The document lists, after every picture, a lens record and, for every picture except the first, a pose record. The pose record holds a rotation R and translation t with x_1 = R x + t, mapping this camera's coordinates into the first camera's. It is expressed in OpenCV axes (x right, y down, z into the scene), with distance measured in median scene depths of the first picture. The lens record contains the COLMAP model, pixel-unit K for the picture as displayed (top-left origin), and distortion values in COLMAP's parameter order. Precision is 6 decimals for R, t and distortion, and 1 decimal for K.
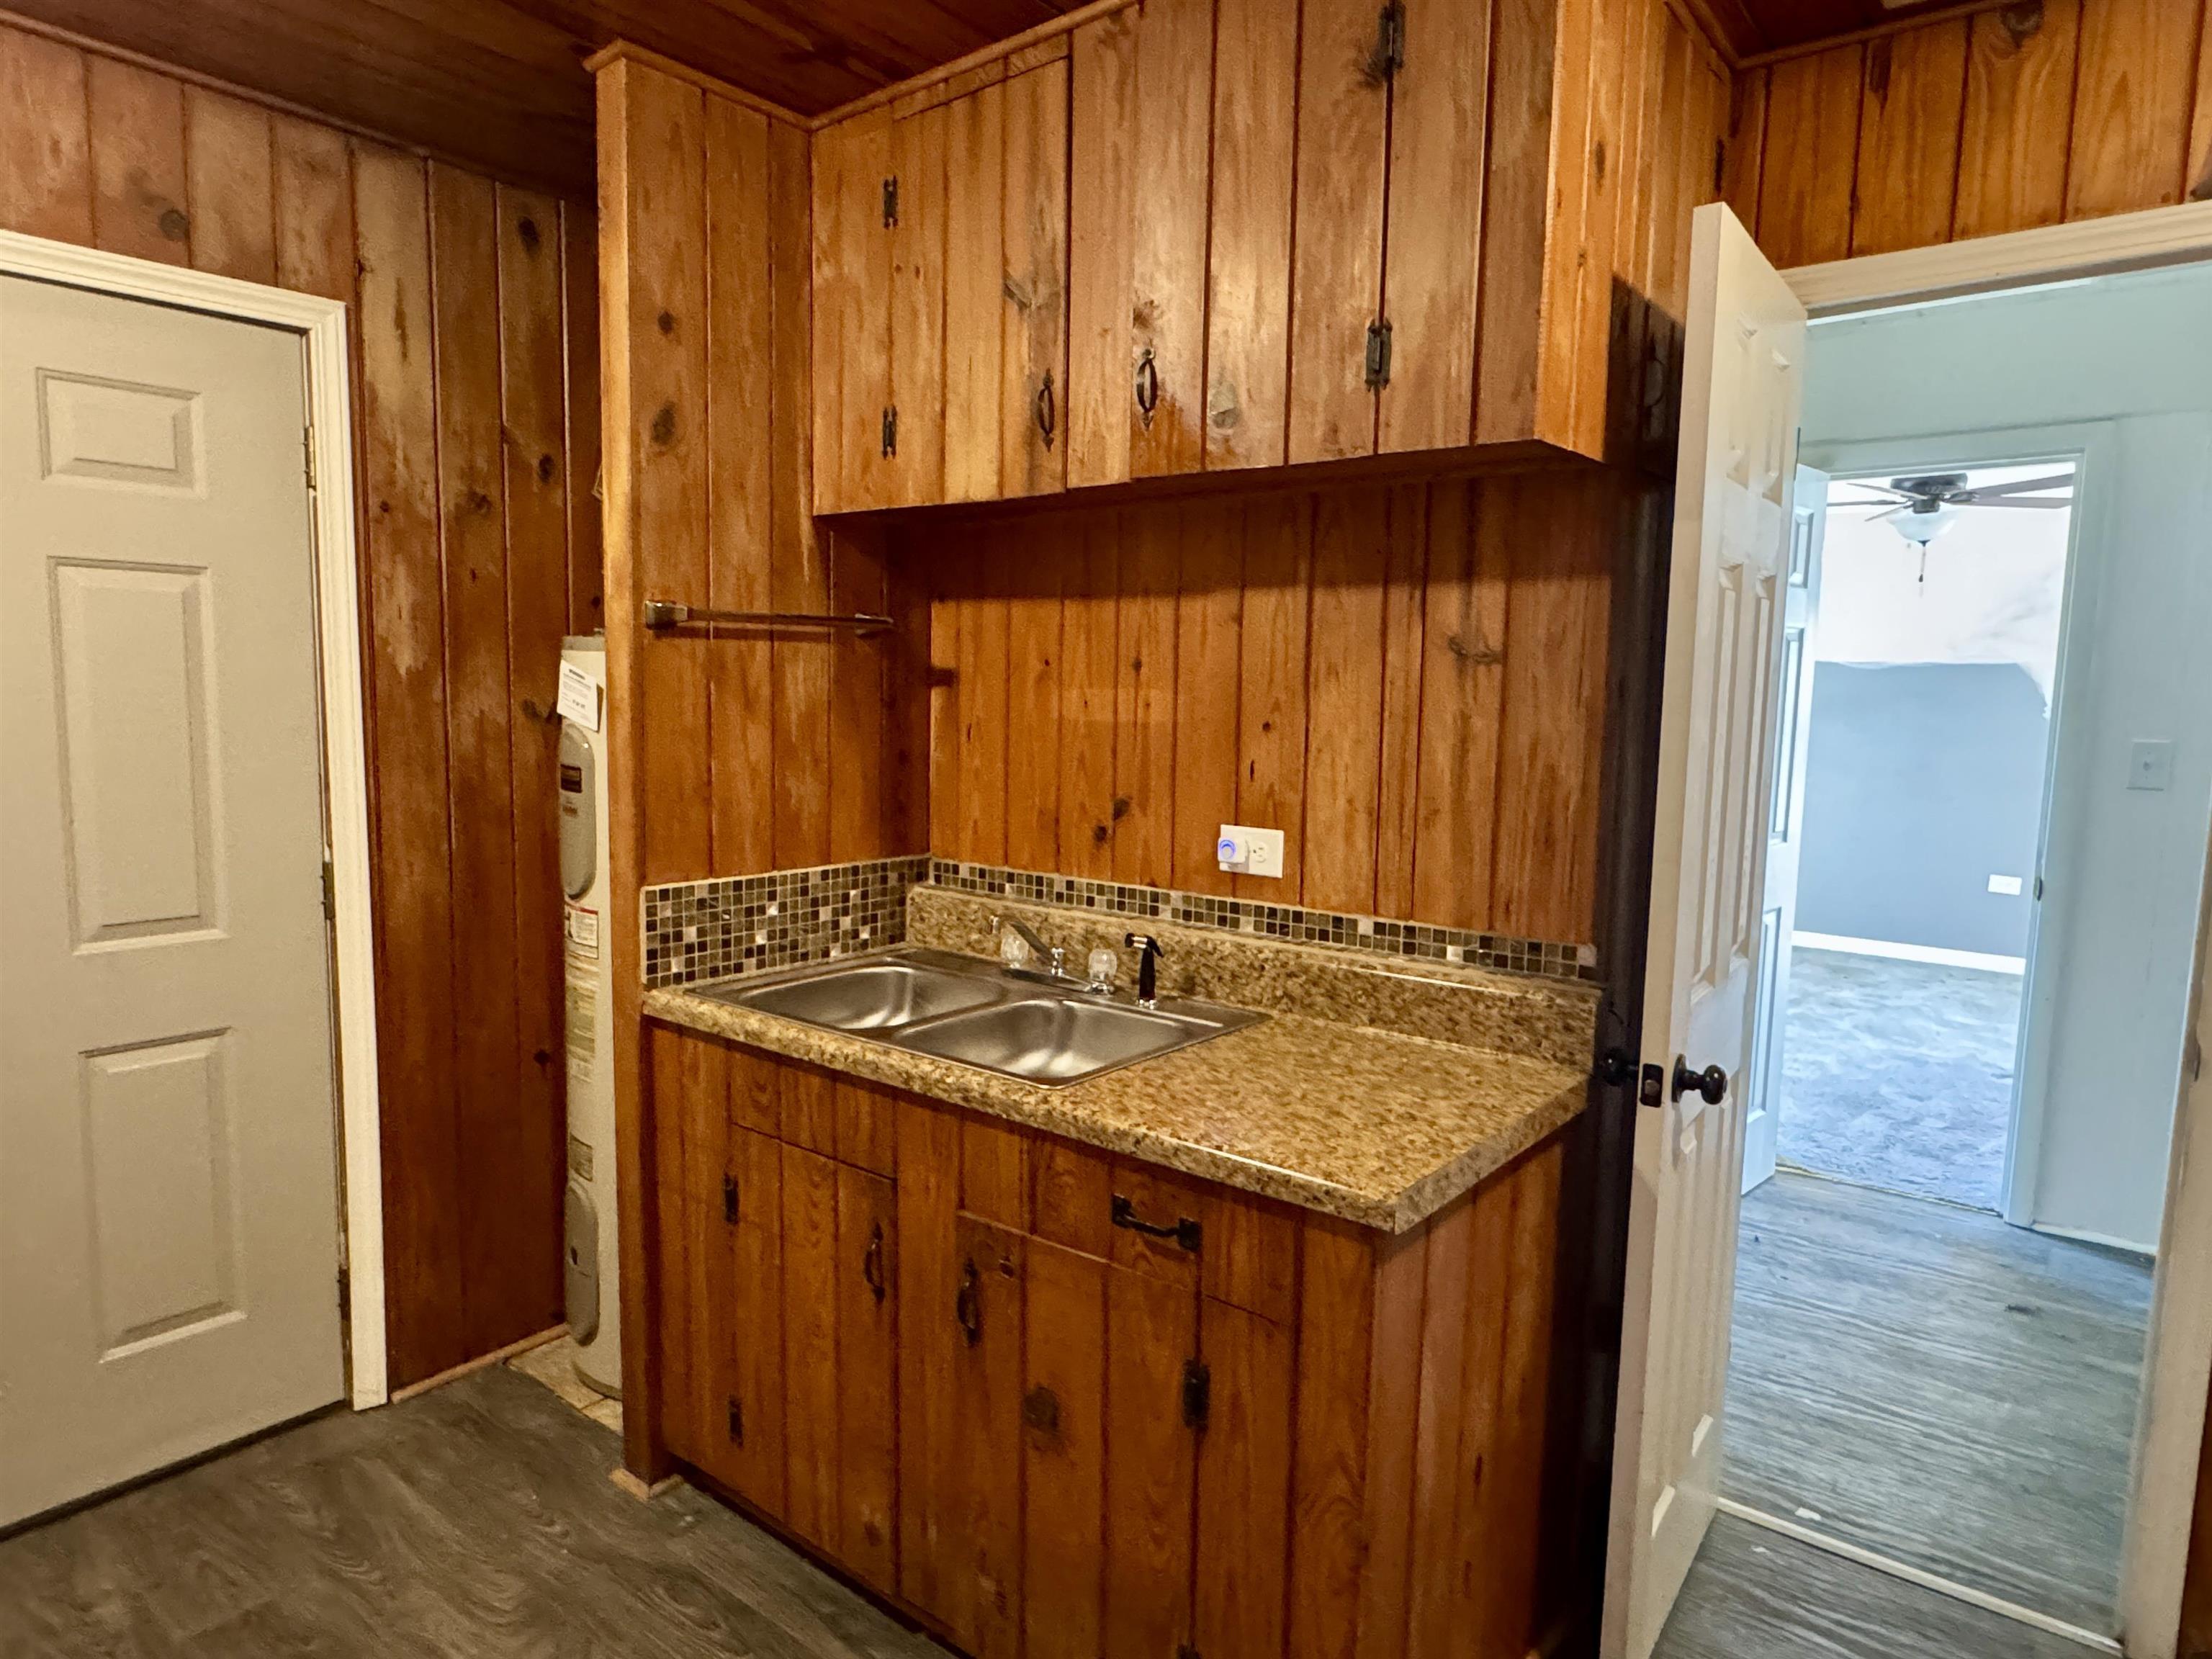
lens RADIAL K [[1328.2, 0, 1096.8], [0, 1328.2, 827.9], [0, 0, 1]] dist [-0.005364, -0.001546]
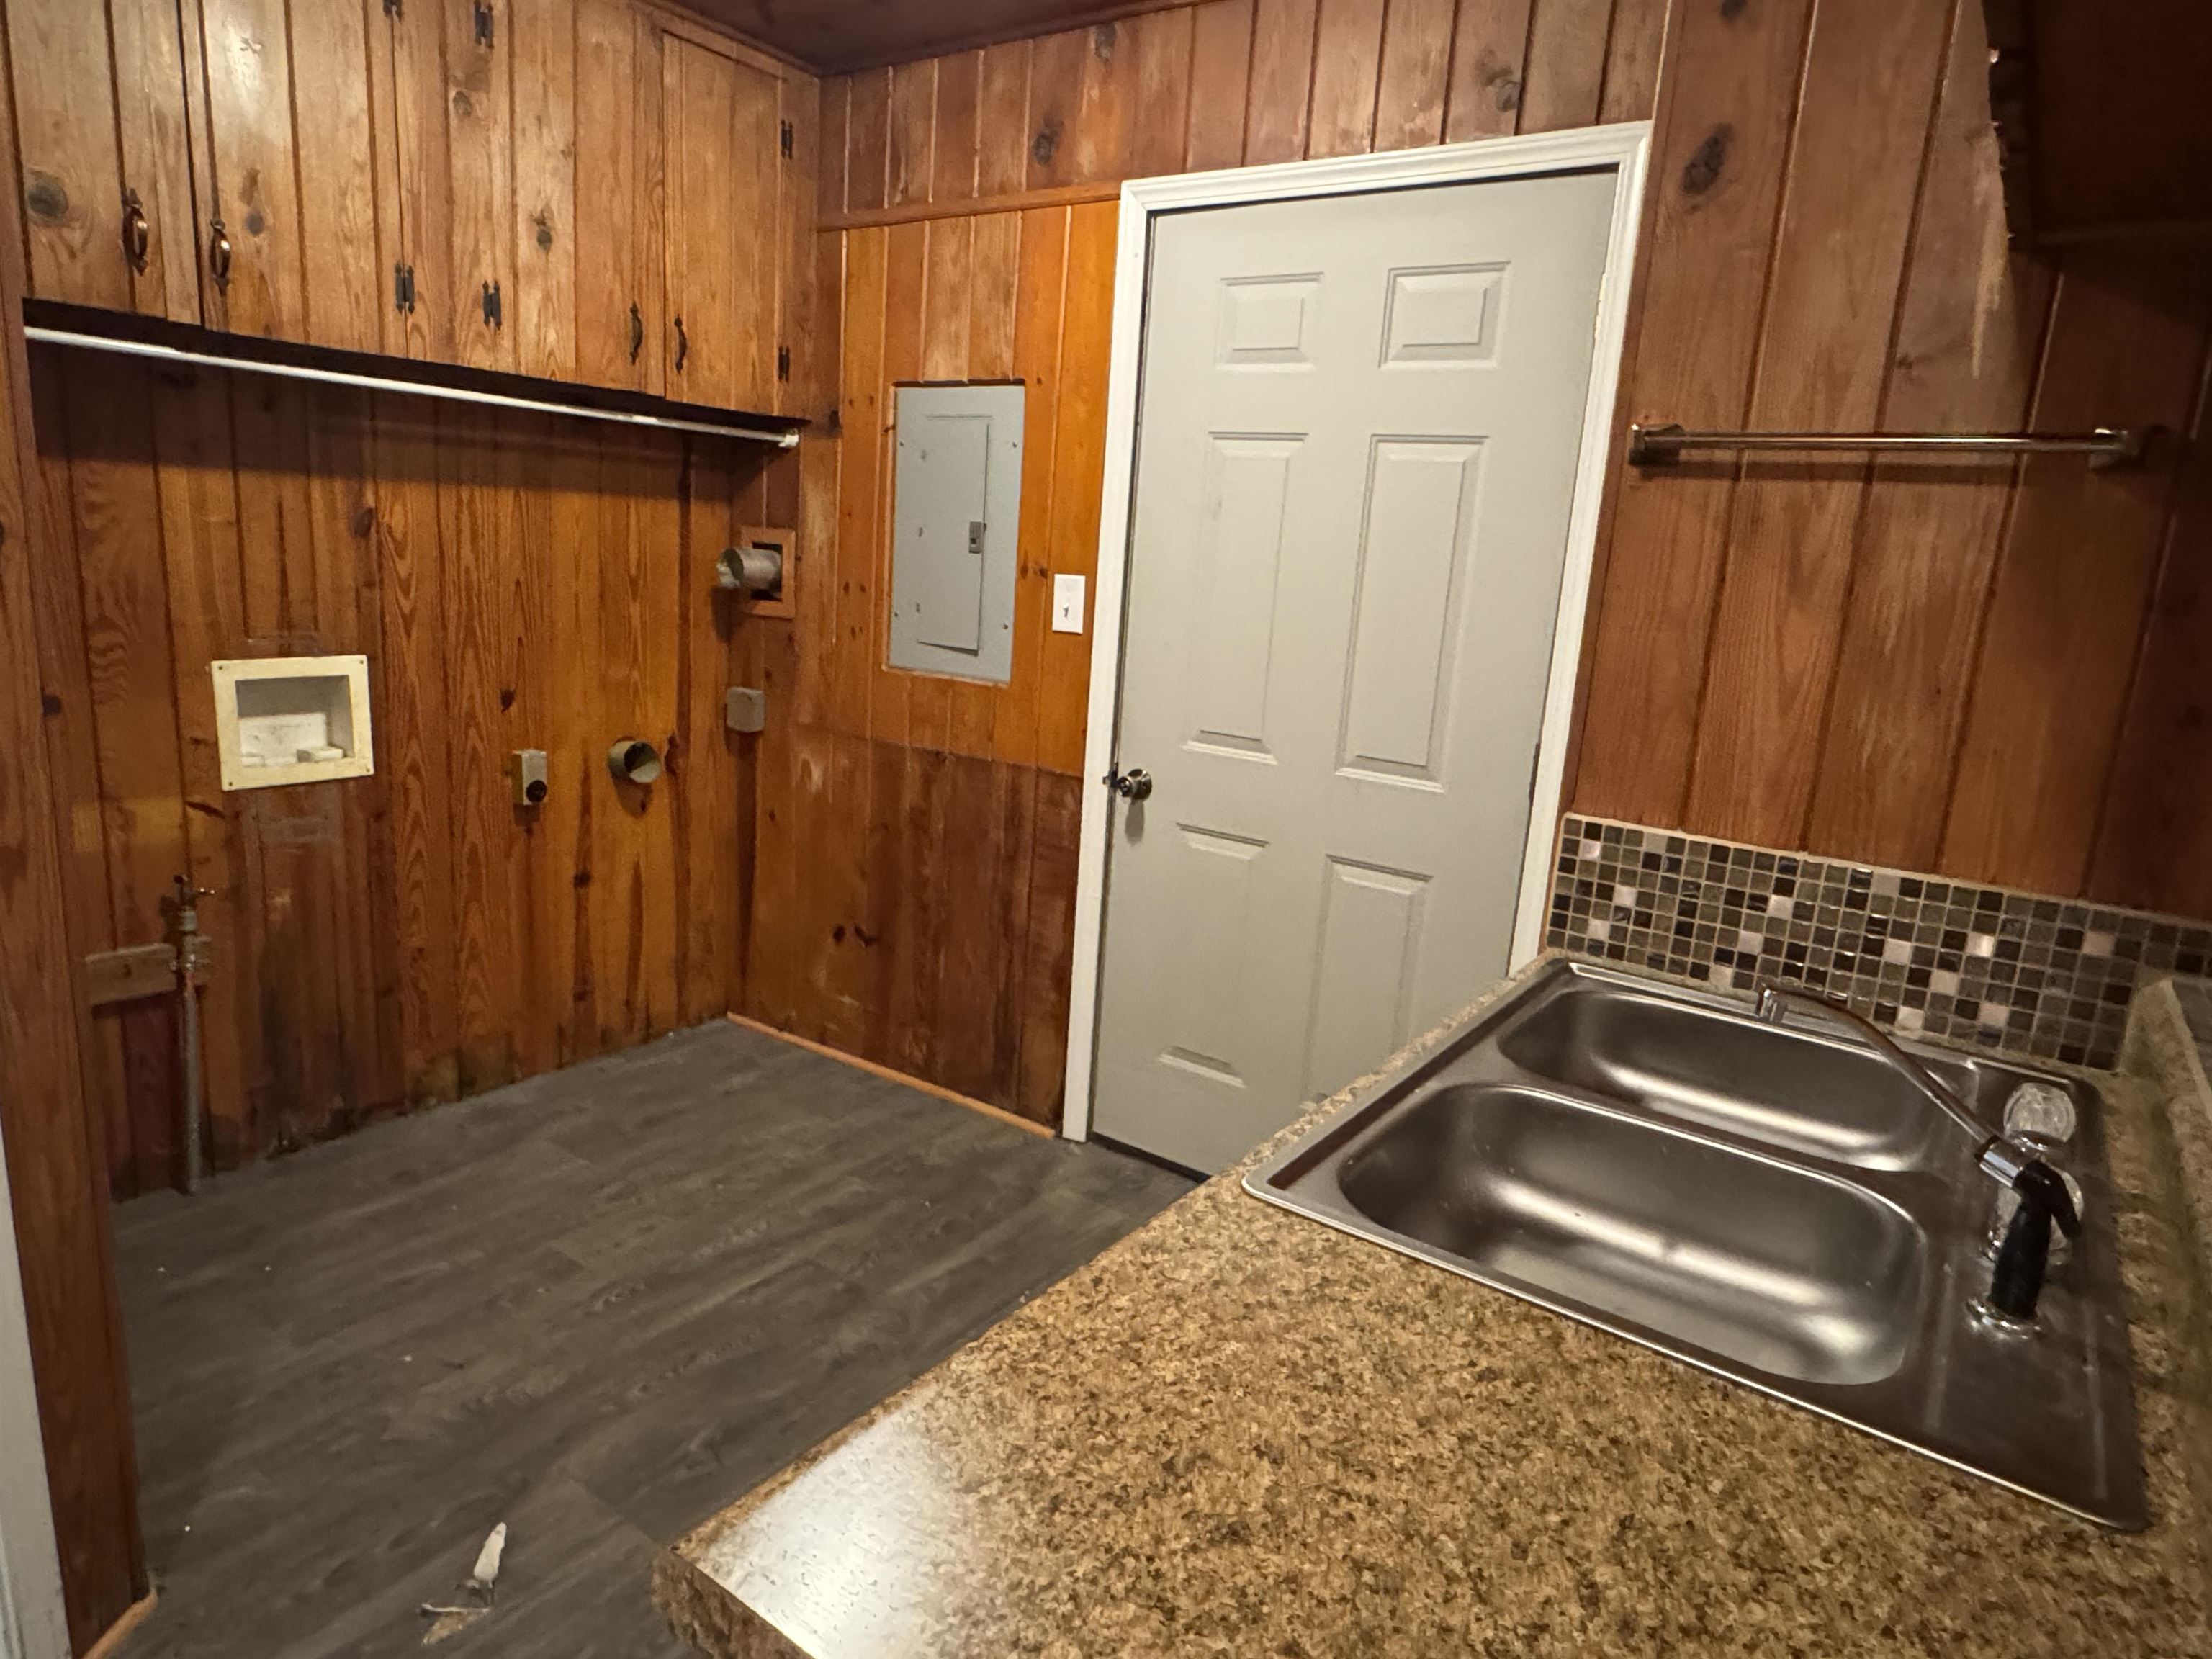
lens RADIAL K [[1328.2, 0, 1097.3], [0, 1328.2, 833.4], [0, 0, 1]] dist [-0.005364, -0.001546]
pose [[0.055512, 0.201314, -0.977952, 0.375599], [-0.173714, 0.966472, 0.189090, -0.039378], [0.983230, 0.159388, 0.088622, 0.641612]]
